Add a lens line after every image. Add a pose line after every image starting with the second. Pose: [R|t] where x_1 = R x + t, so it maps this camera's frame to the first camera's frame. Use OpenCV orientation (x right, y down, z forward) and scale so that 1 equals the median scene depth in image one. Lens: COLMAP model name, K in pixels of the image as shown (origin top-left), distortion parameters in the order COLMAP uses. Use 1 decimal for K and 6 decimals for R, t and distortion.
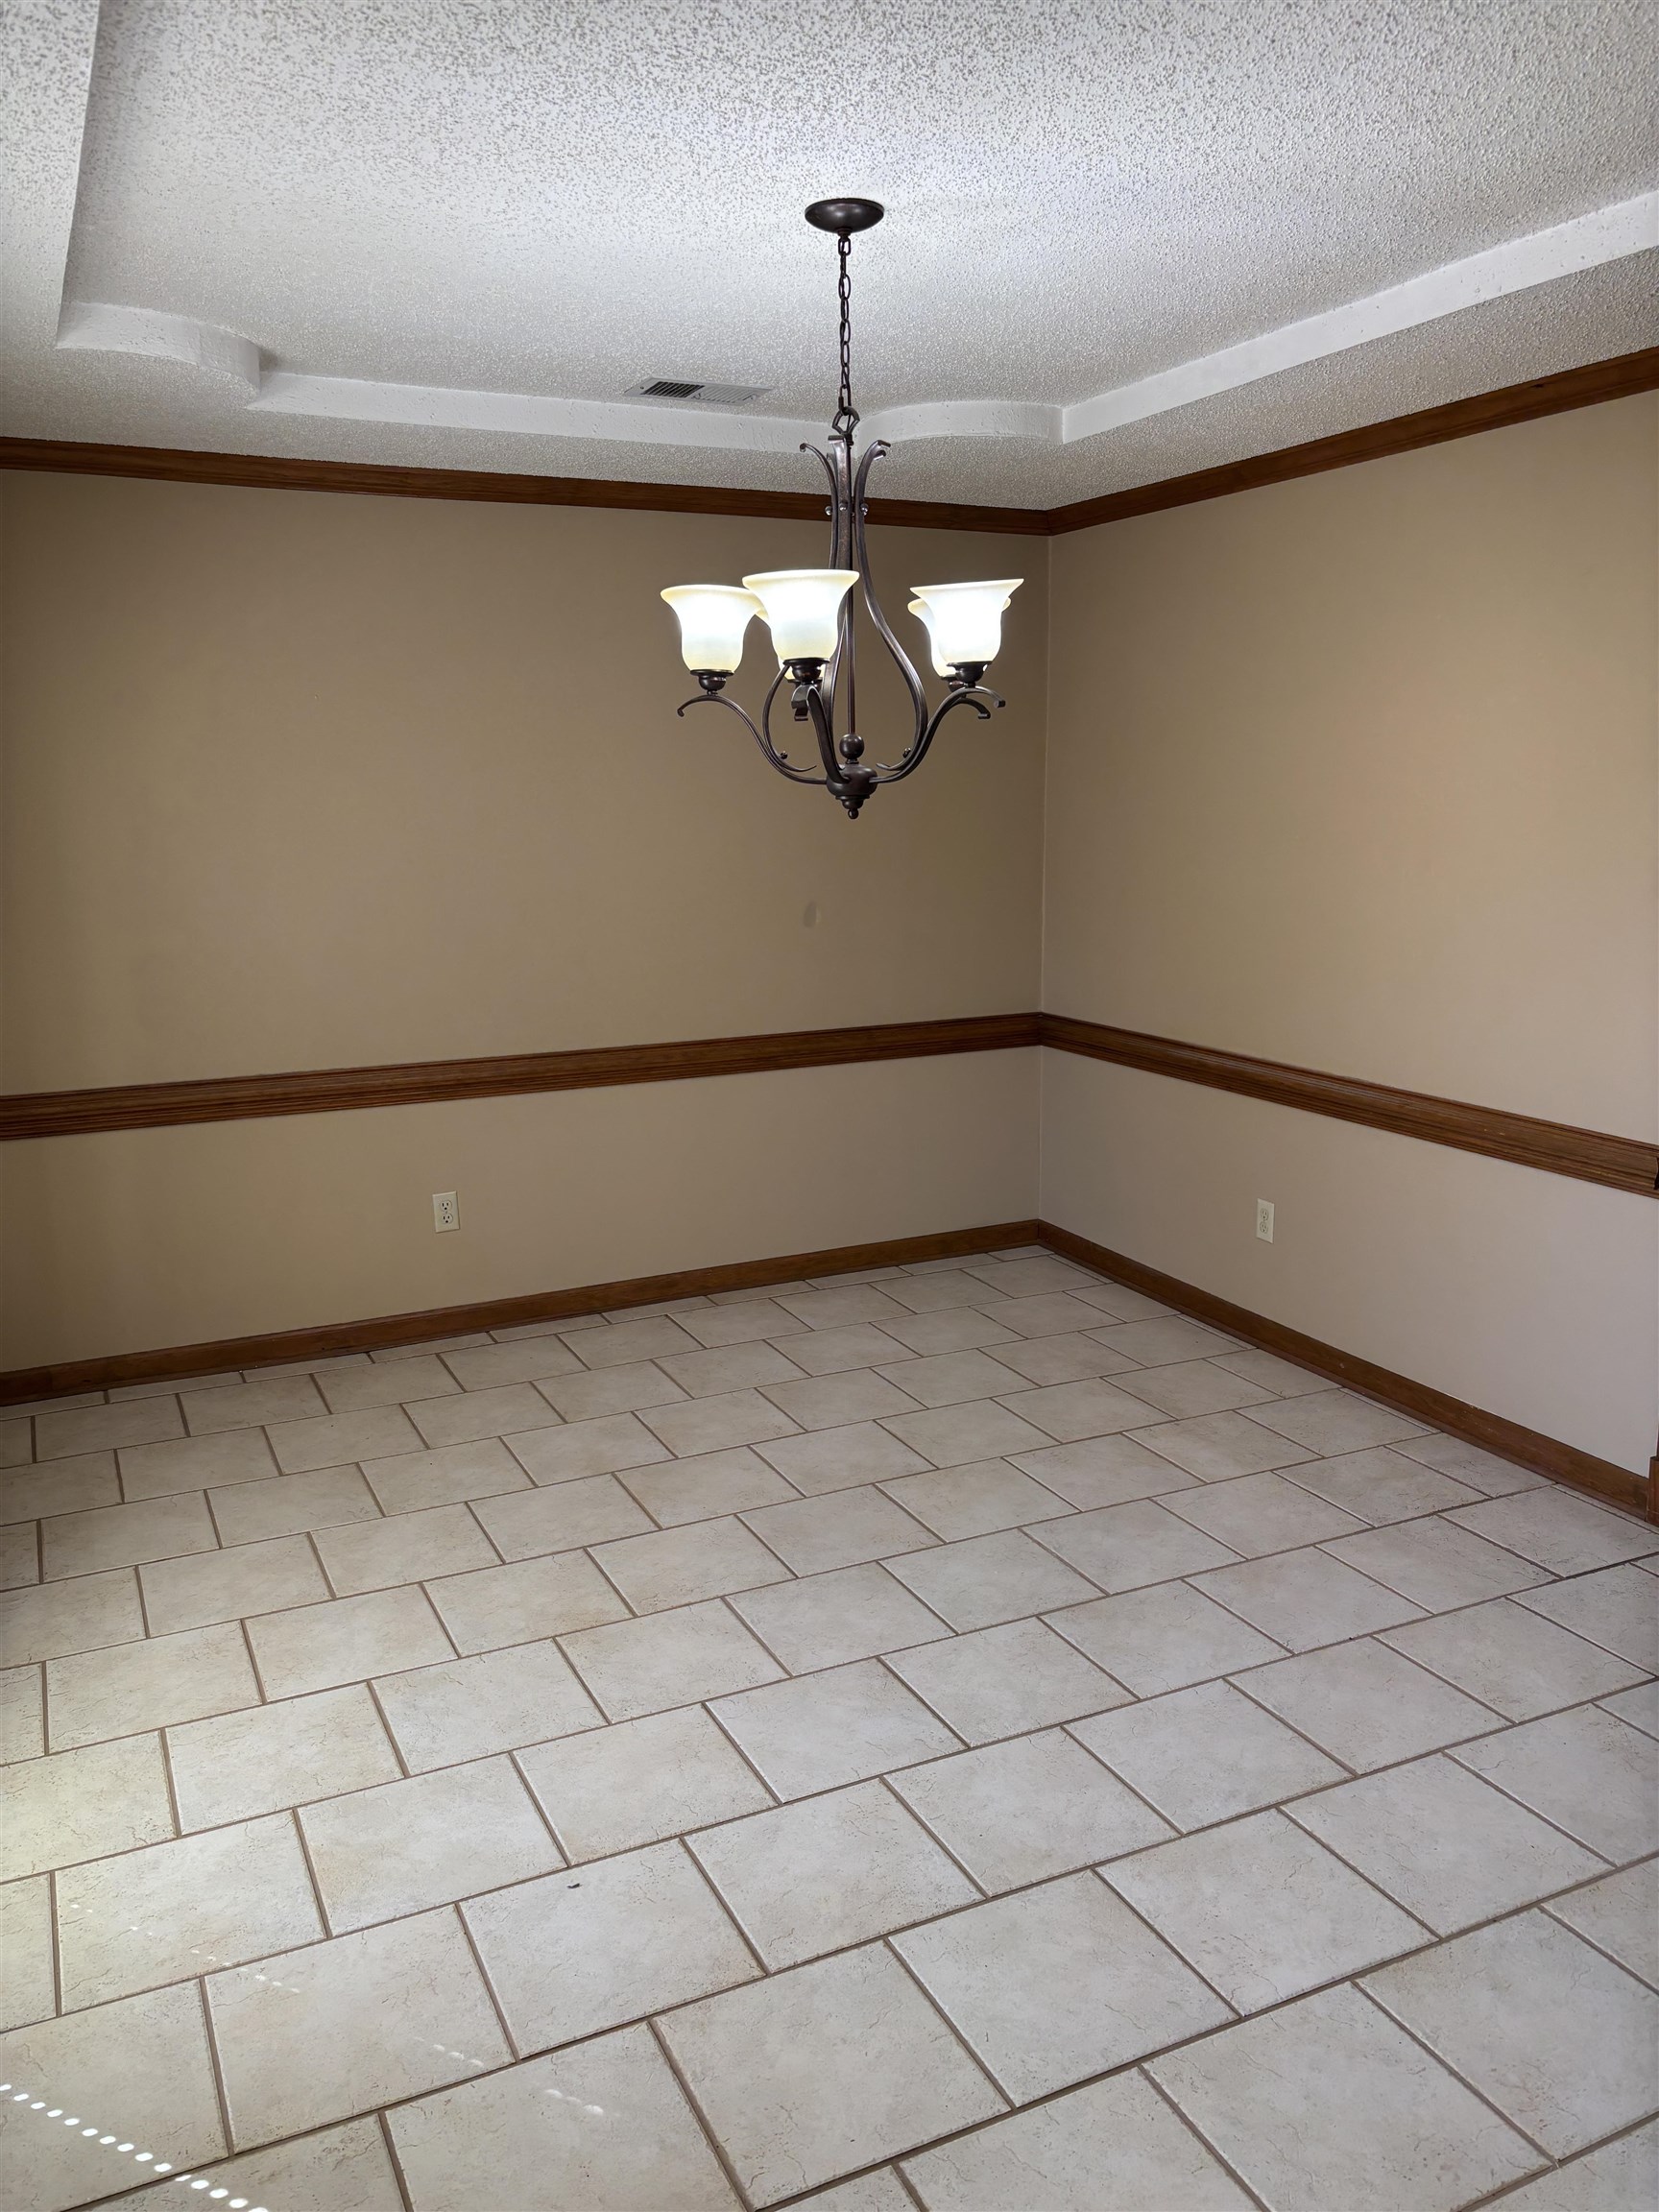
lens RADIAL K [[1684.5, 0, 829.5], [0, 1684.5, 1106.0], [0, 0, 1]] dist [0.000573, 0.001259]
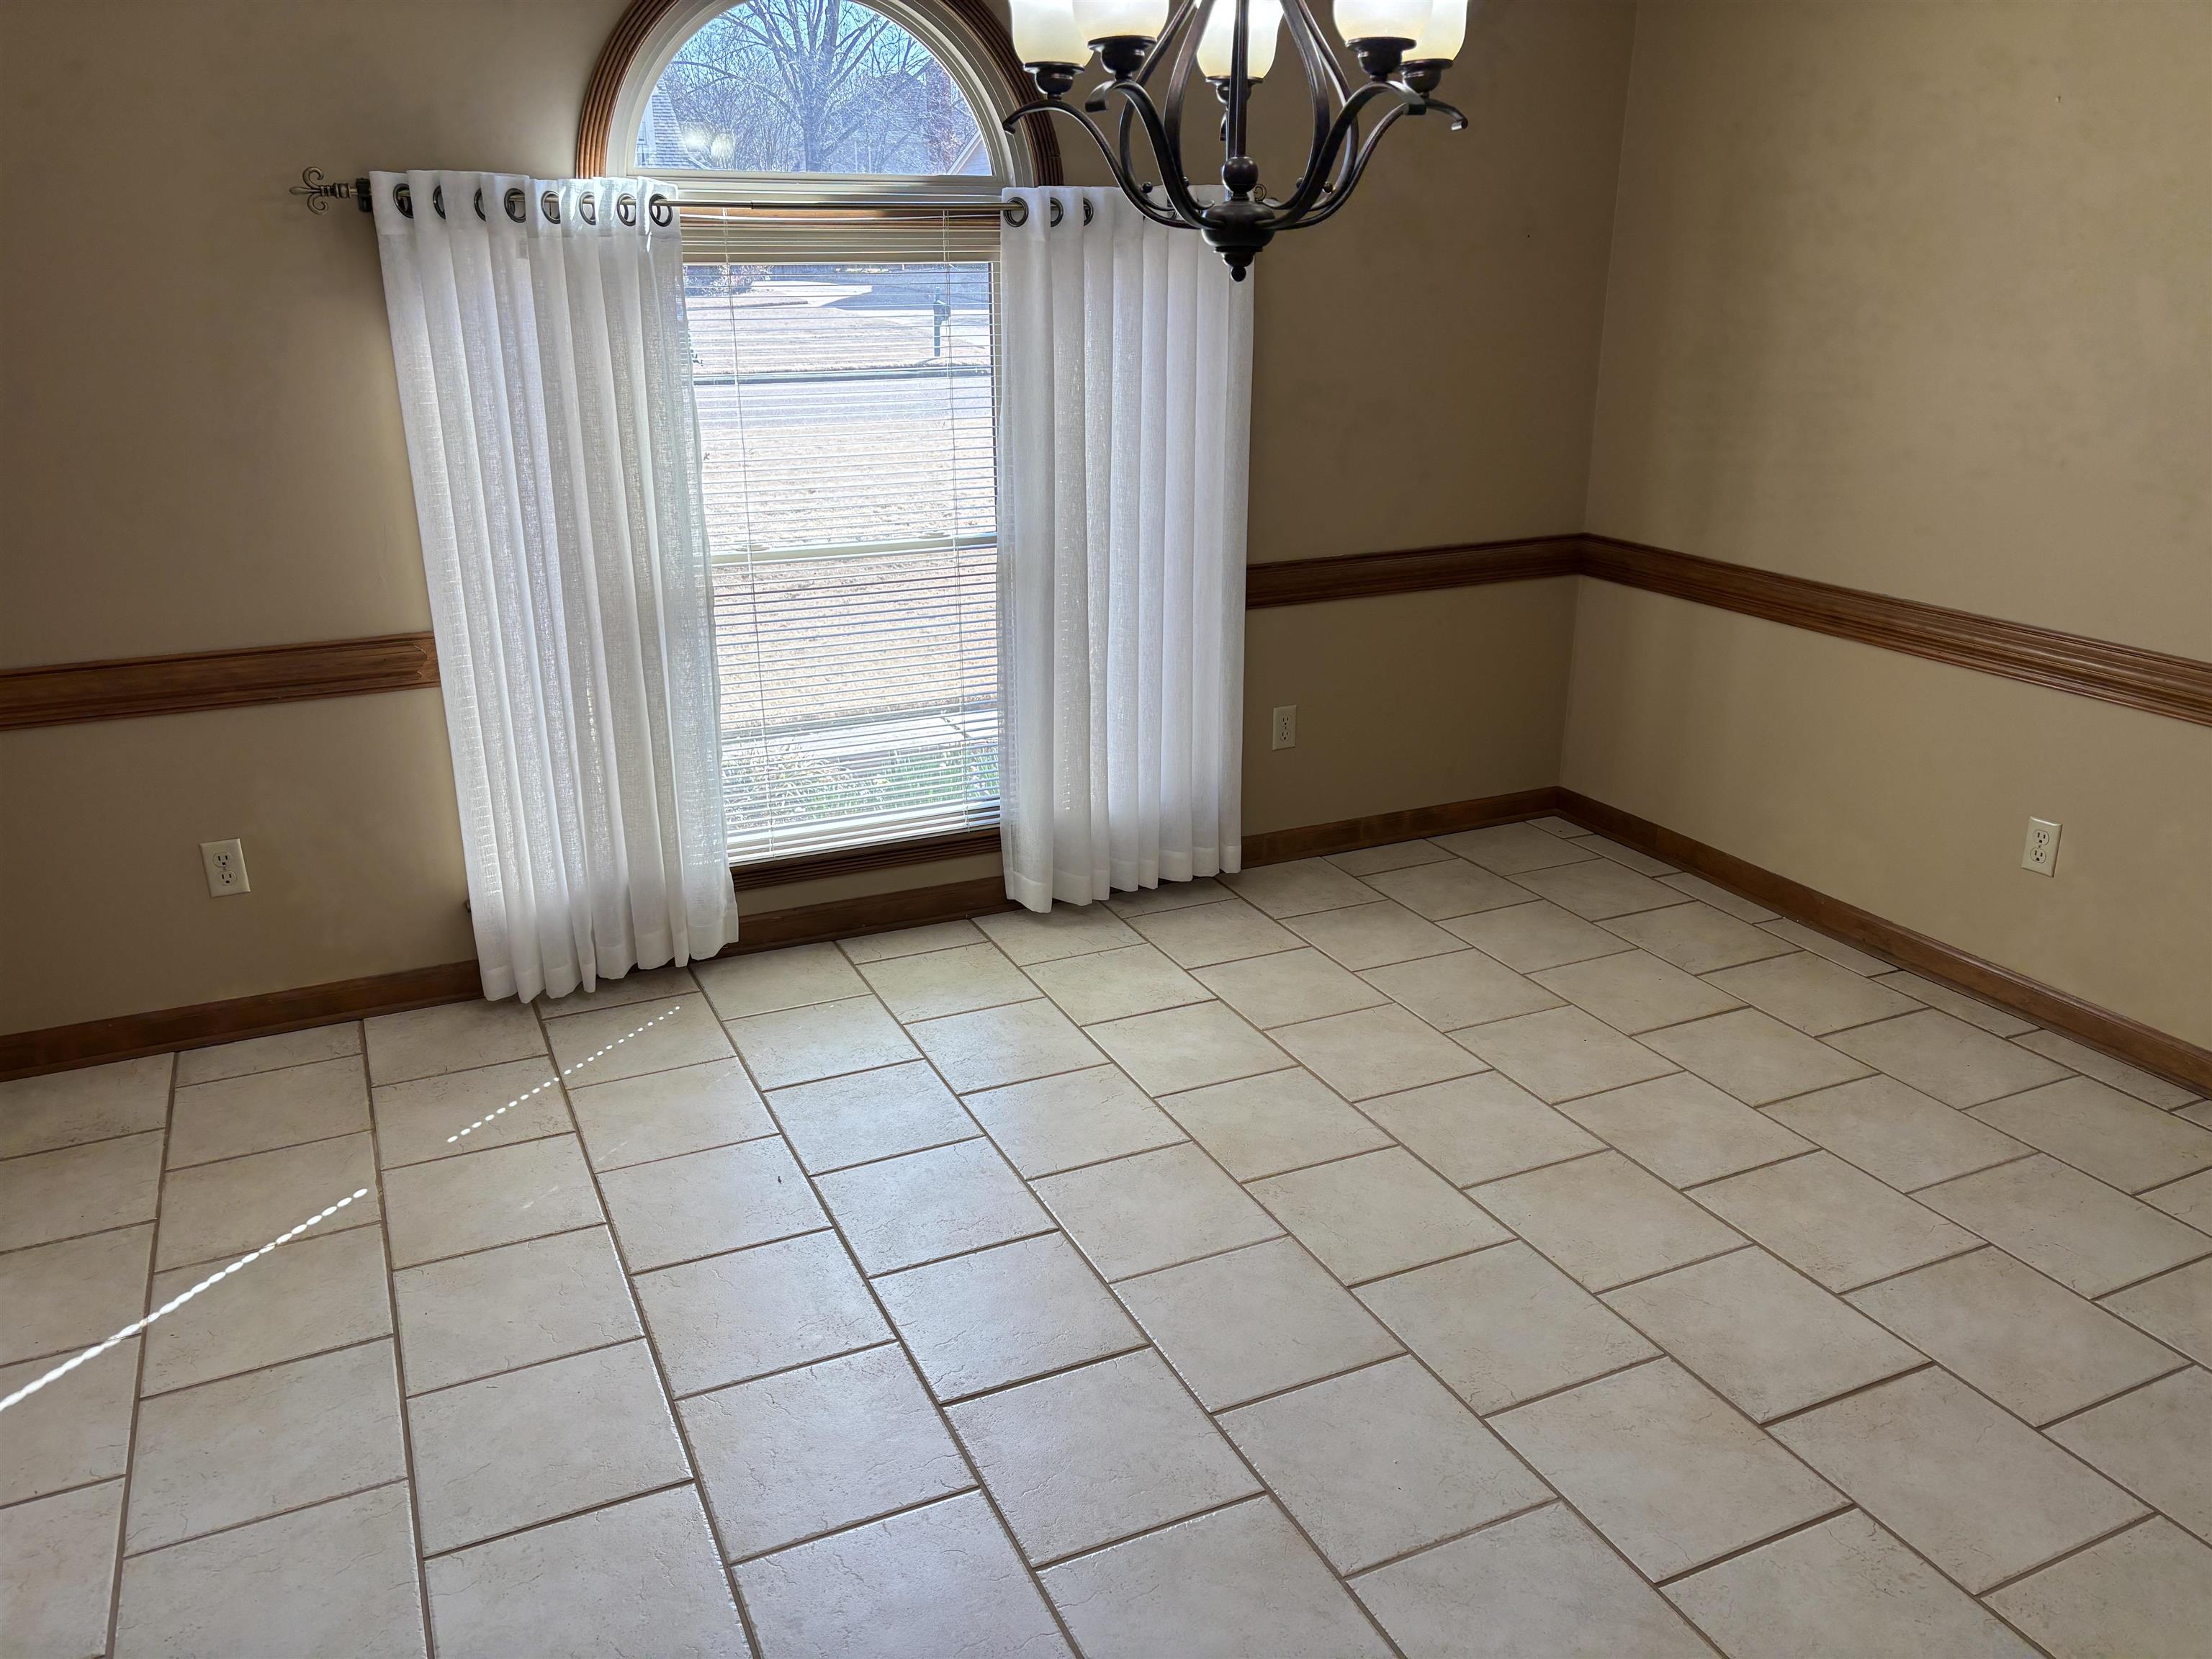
lens RADIAL K [[1684.5, 0, 1106.7], [0, 1684.5, 861.6], [0, 0, 1]] dist [0.000573, 0.001259]
pose [[-0.006570, 0.363640, -0.931516, 0.646187], [-0.193755, 0.913420, 0.357942, -0.162414], [0.981028, 0.182838, 0.064456, 0.807022]]
